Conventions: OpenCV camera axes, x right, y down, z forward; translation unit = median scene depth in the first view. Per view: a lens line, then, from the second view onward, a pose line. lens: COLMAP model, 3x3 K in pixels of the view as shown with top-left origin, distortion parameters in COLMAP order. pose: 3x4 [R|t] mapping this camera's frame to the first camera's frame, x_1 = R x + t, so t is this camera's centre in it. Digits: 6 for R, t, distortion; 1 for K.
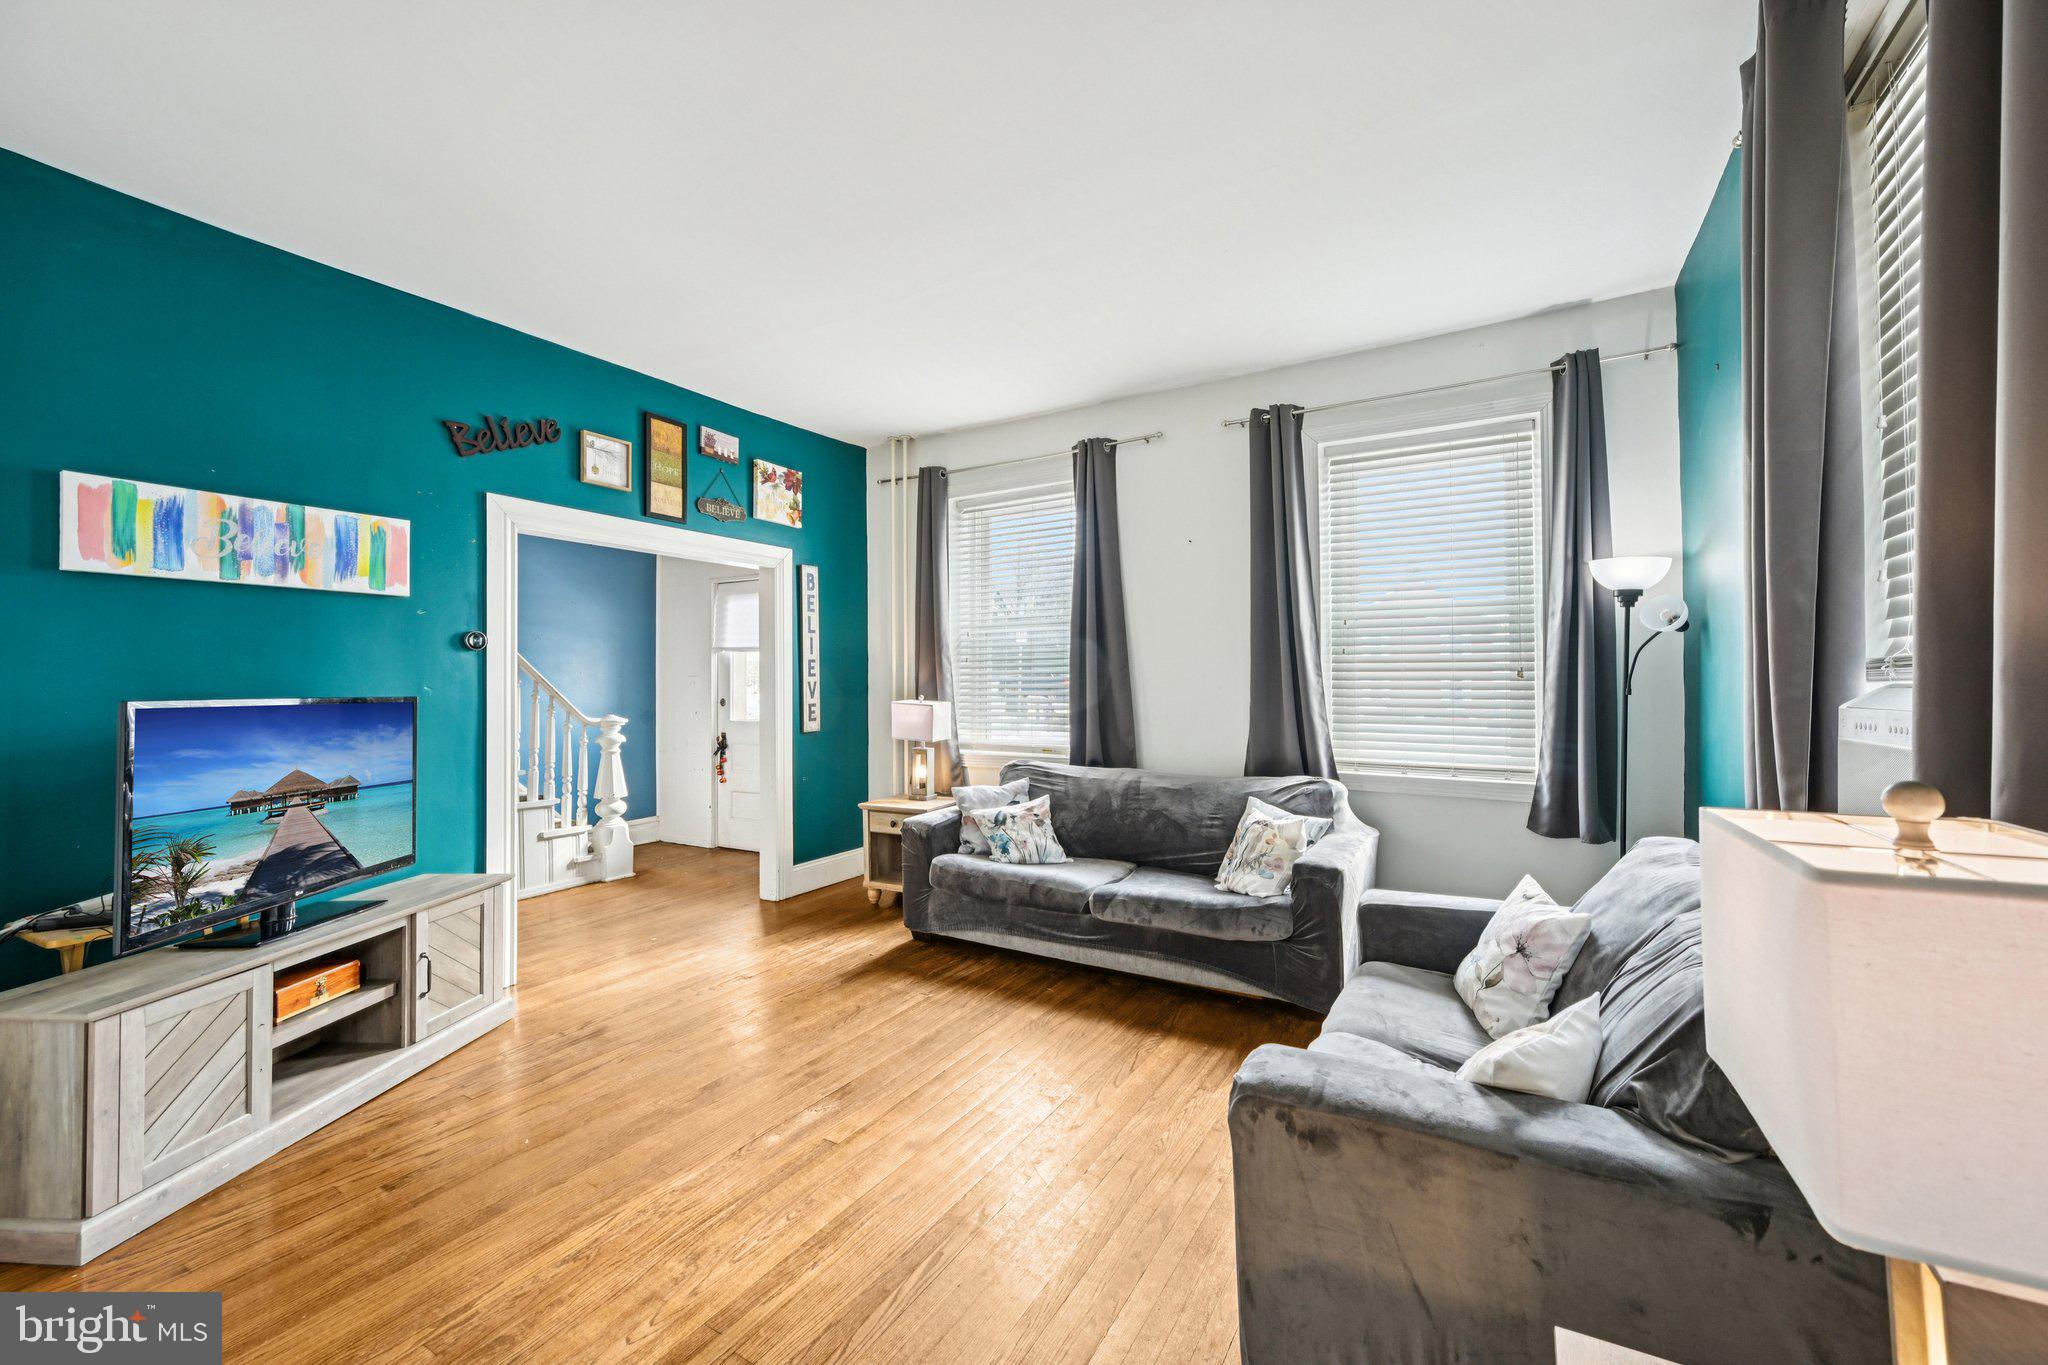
lens RADIAL K [[811.9, 0, 1020.9], [0, 811.9, 670.7], [0, 0, 1]] dist [-0.000801, -0.000050]
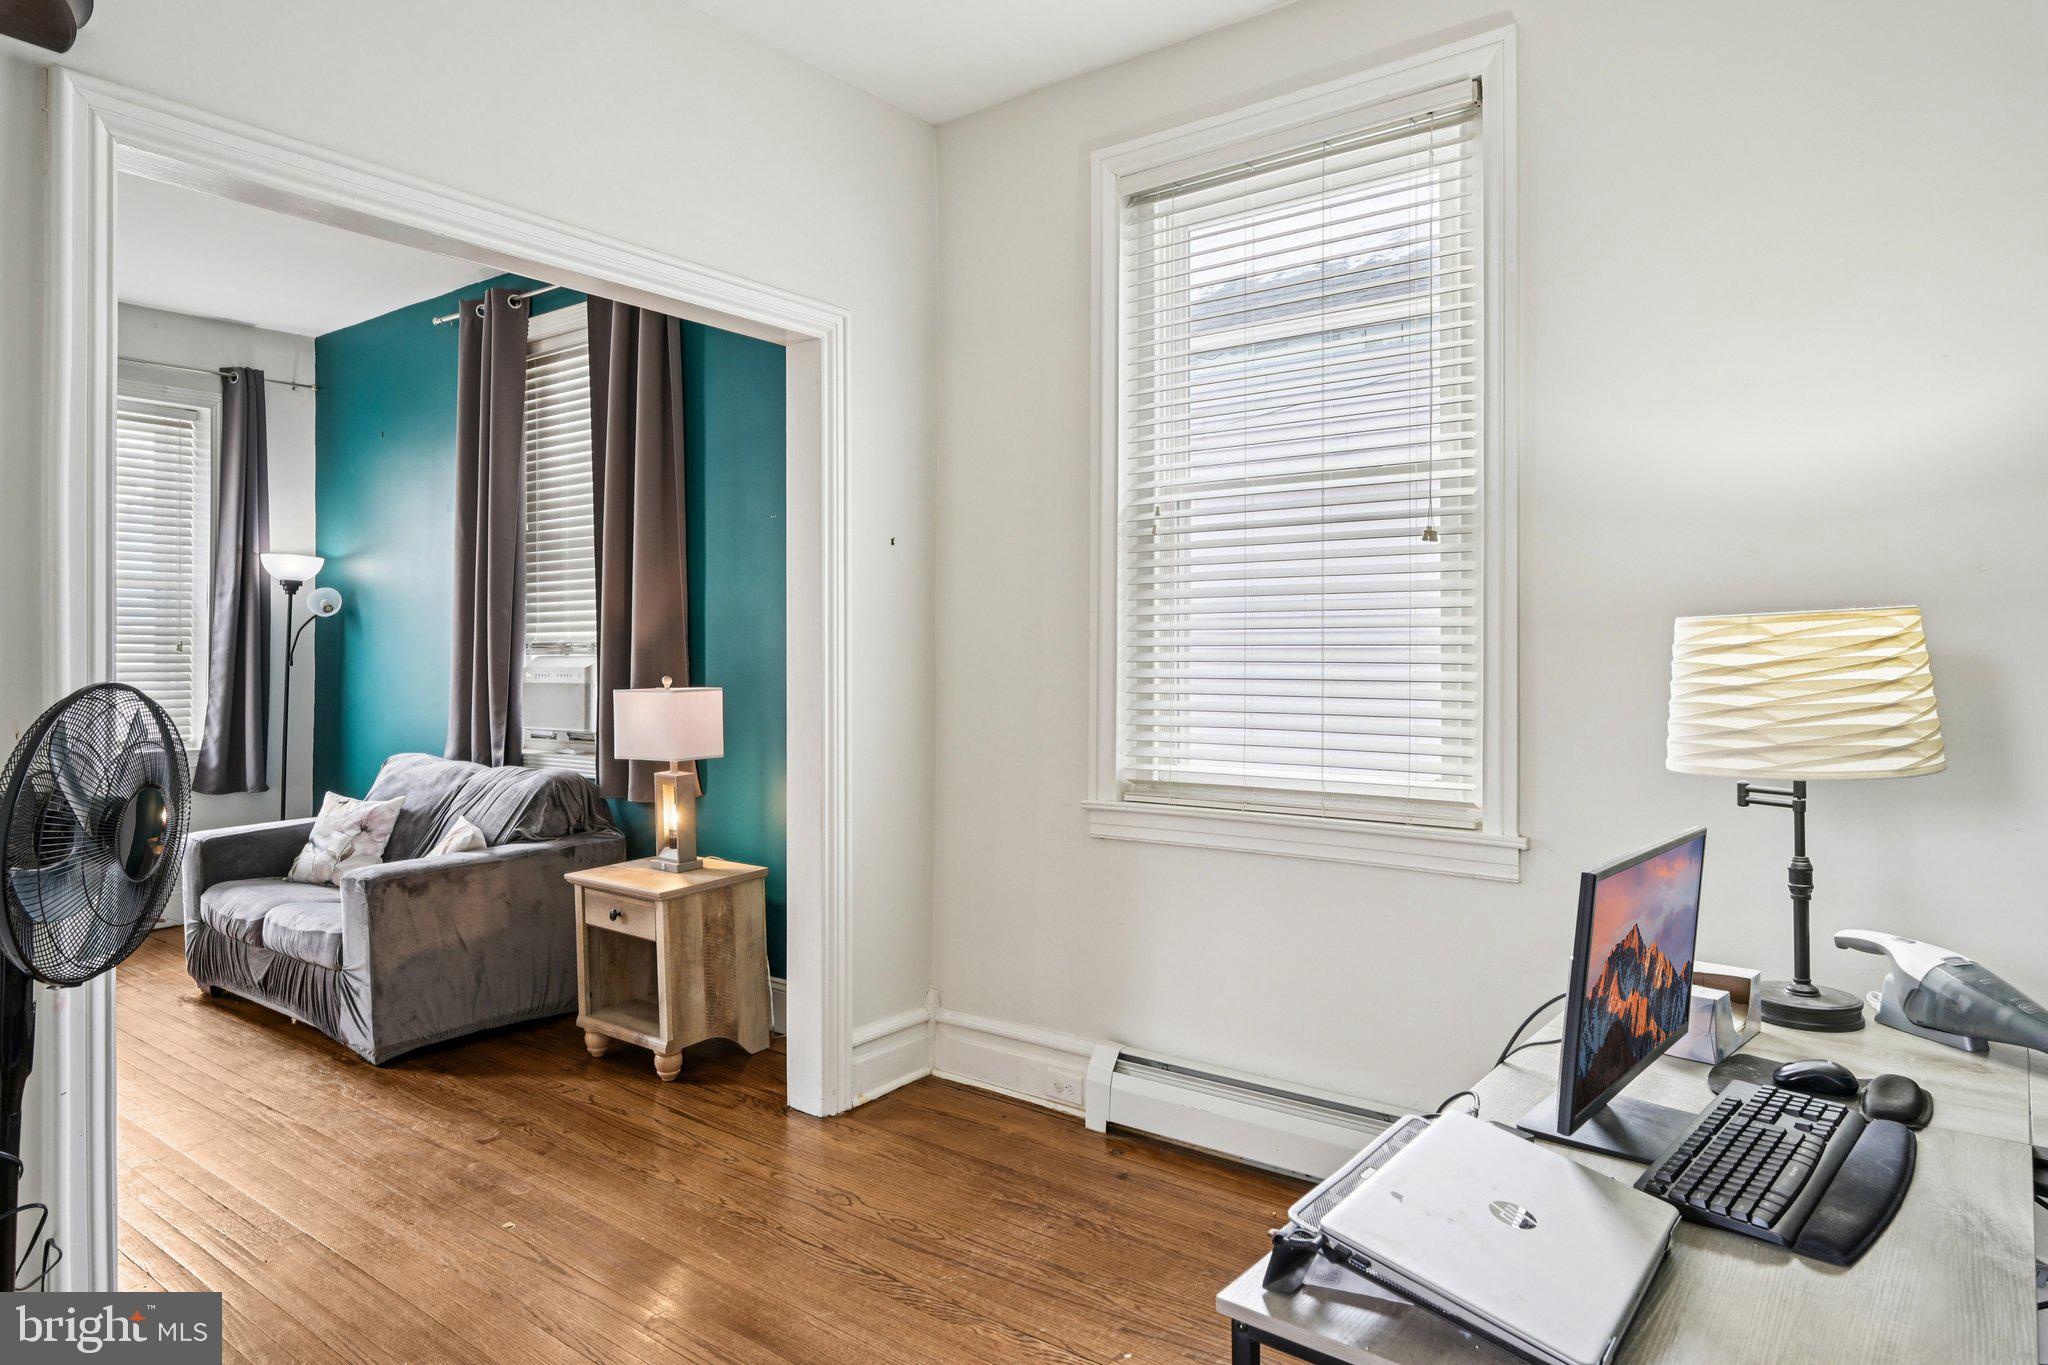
lens RADIAL K [[1223.2, 0, 1020.2], [0, 1223.2, 669.1], [0, 0, 1]] dist [0.000368, 0.000151]
pose [[0.107920, -0.005091, 0.994147, -1.500510], [-0.014890, 0.999866, 0.006737, 0.008583], [-0.994048, -0.015530, 0.107830, -0.460500]]
